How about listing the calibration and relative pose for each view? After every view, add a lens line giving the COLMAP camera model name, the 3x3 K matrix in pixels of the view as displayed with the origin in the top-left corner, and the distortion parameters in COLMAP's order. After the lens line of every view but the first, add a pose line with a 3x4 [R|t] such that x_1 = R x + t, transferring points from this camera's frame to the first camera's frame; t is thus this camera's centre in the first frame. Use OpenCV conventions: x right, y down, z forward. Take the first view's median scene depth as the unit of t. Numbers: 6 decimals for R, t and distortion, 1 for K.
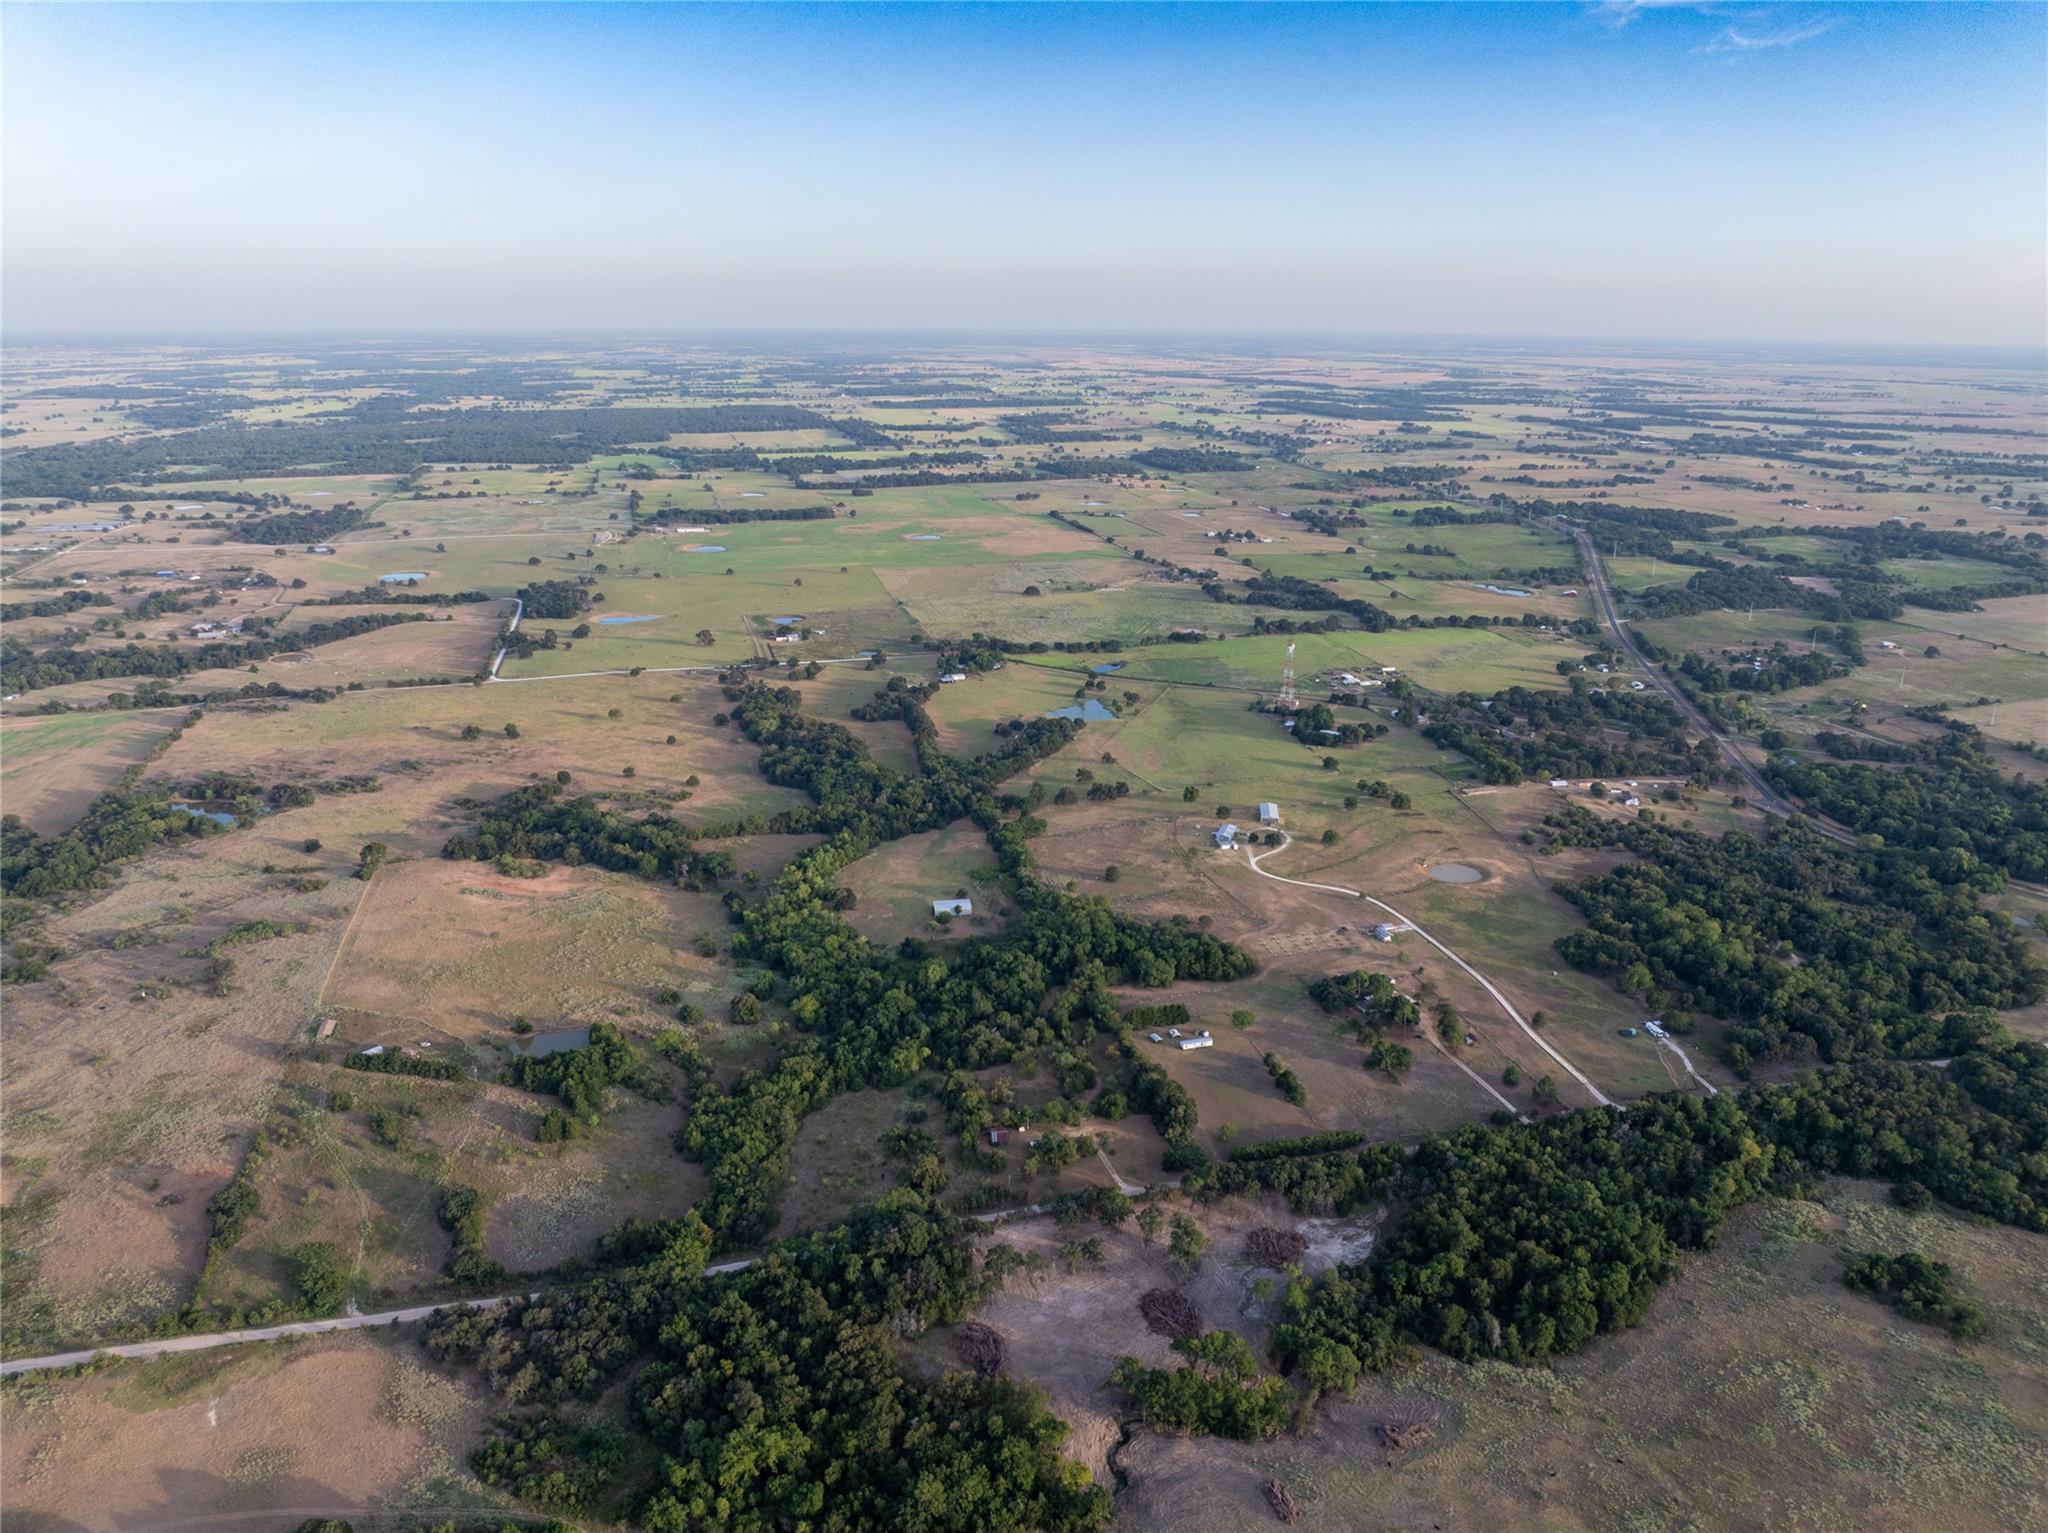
lens RADIAL K [[1416.3, 0, 1029.0], [0, 1416.3, 727.8], [0, 0, 1]] dist [-0.036312, -0.001999]
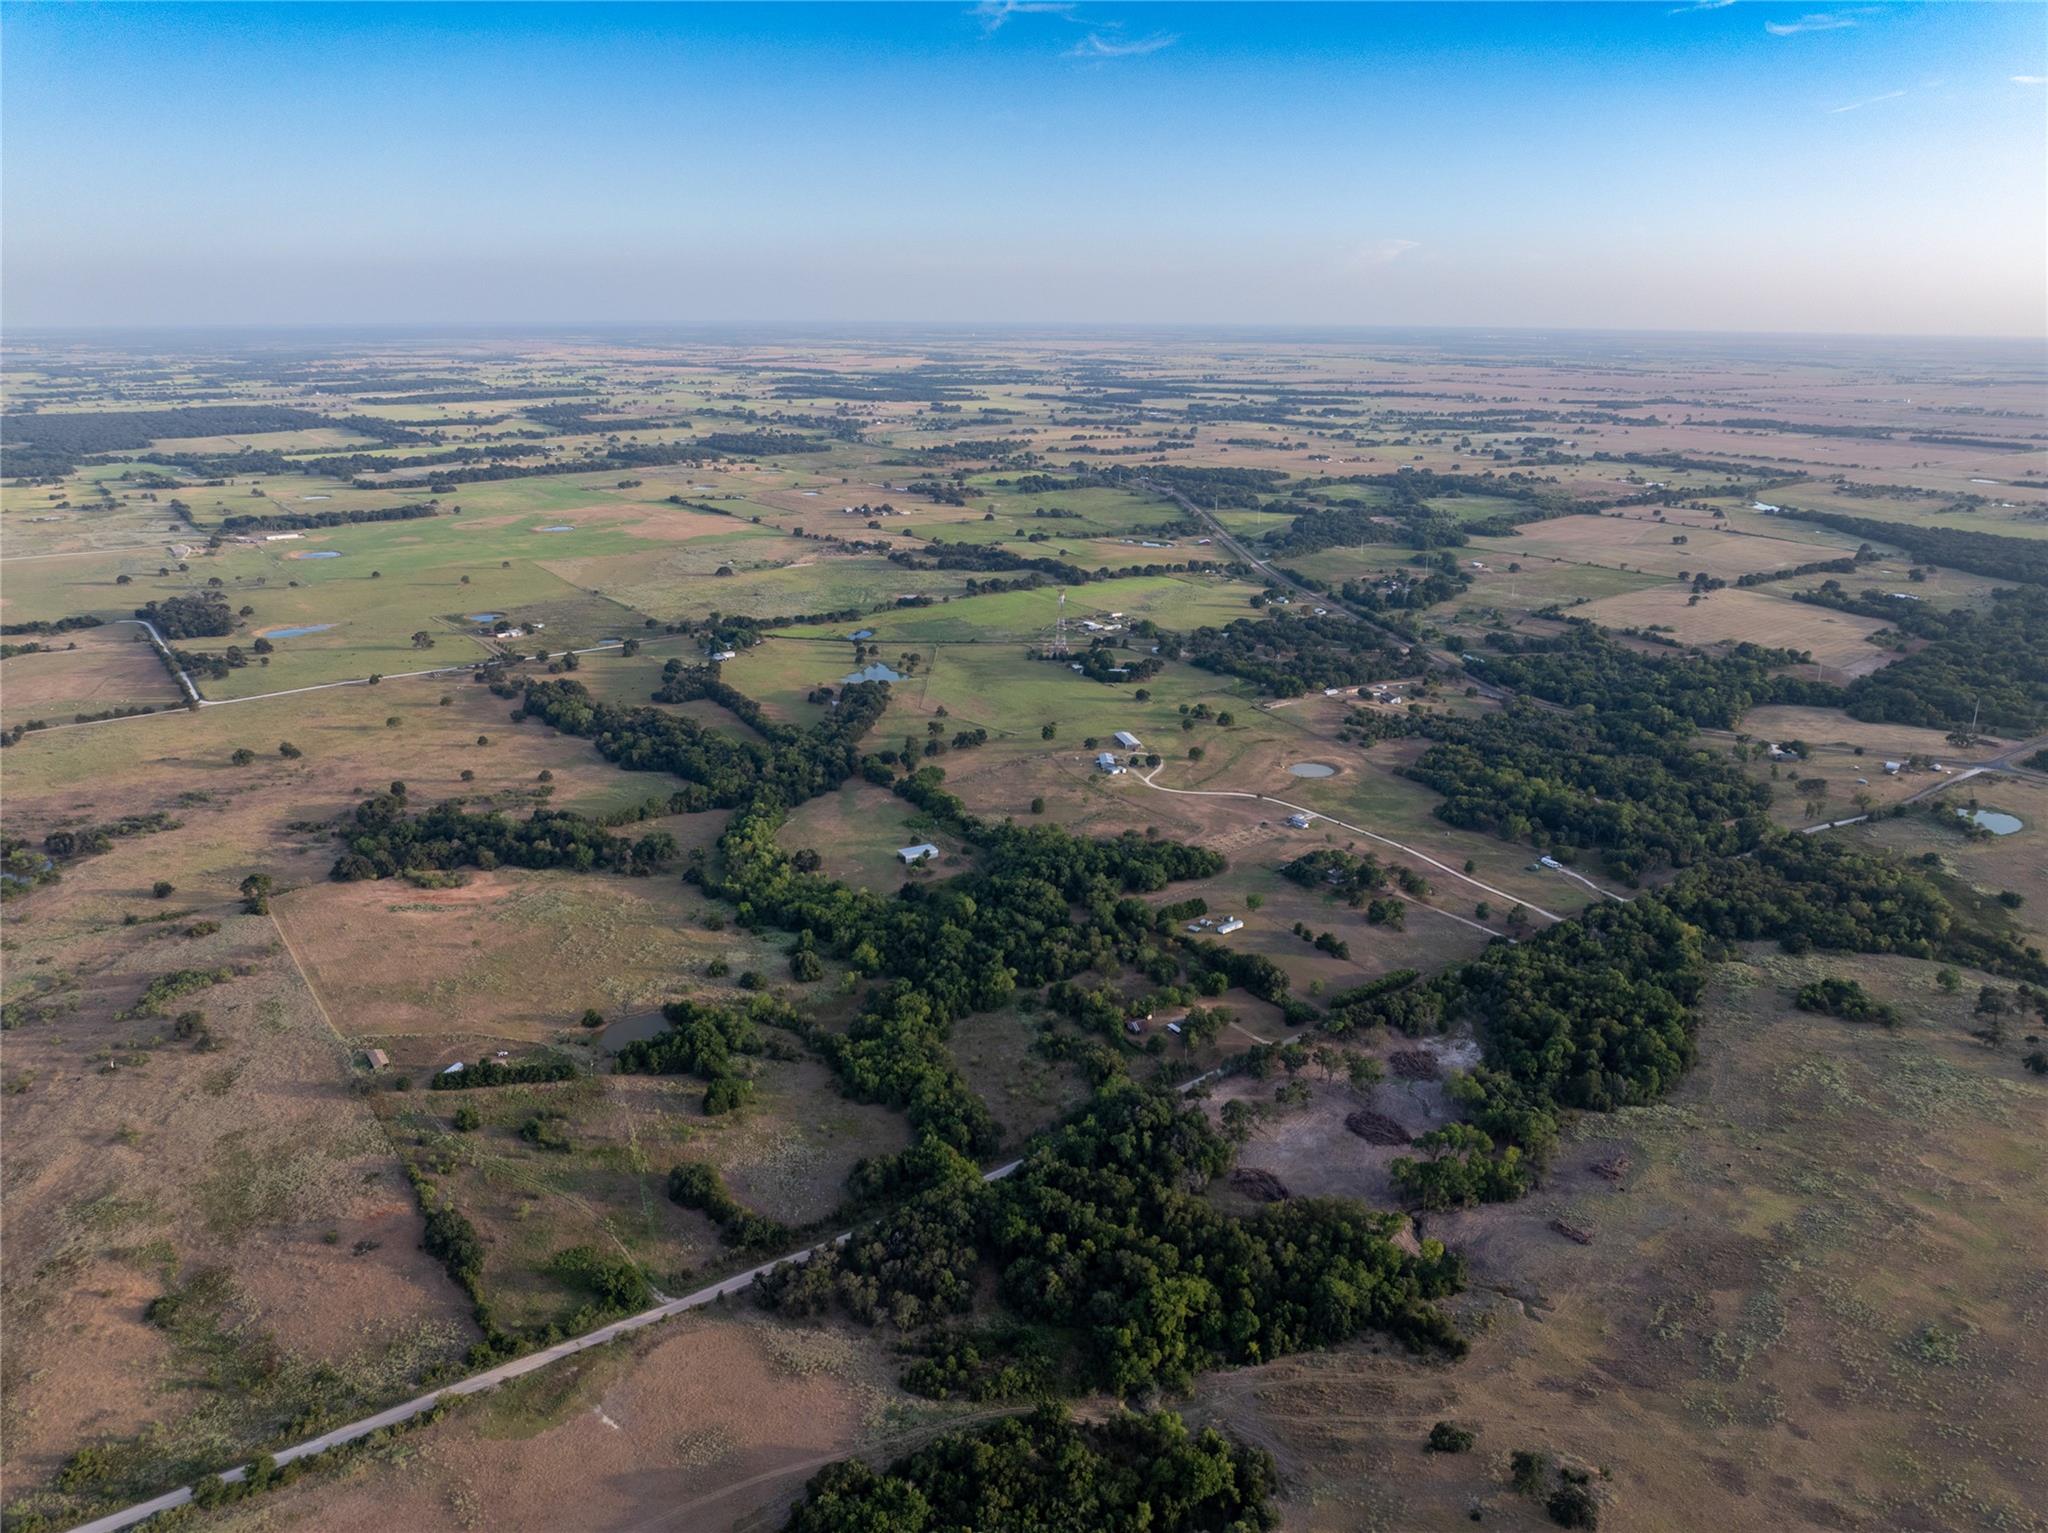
lens RADIAL K [[1424.2, 0, 1019.6], [0, 1424.2, 723.1], [0, 0, 1]] dist [-0.028922, -0.018358]
pose [[0.933667, -0.102280, 0.343228, -0.276368], [0.101519, 0.994628, 0.020236, 0.016171], [-0.343454, 0.015950, 0.939034, 0.001278]]
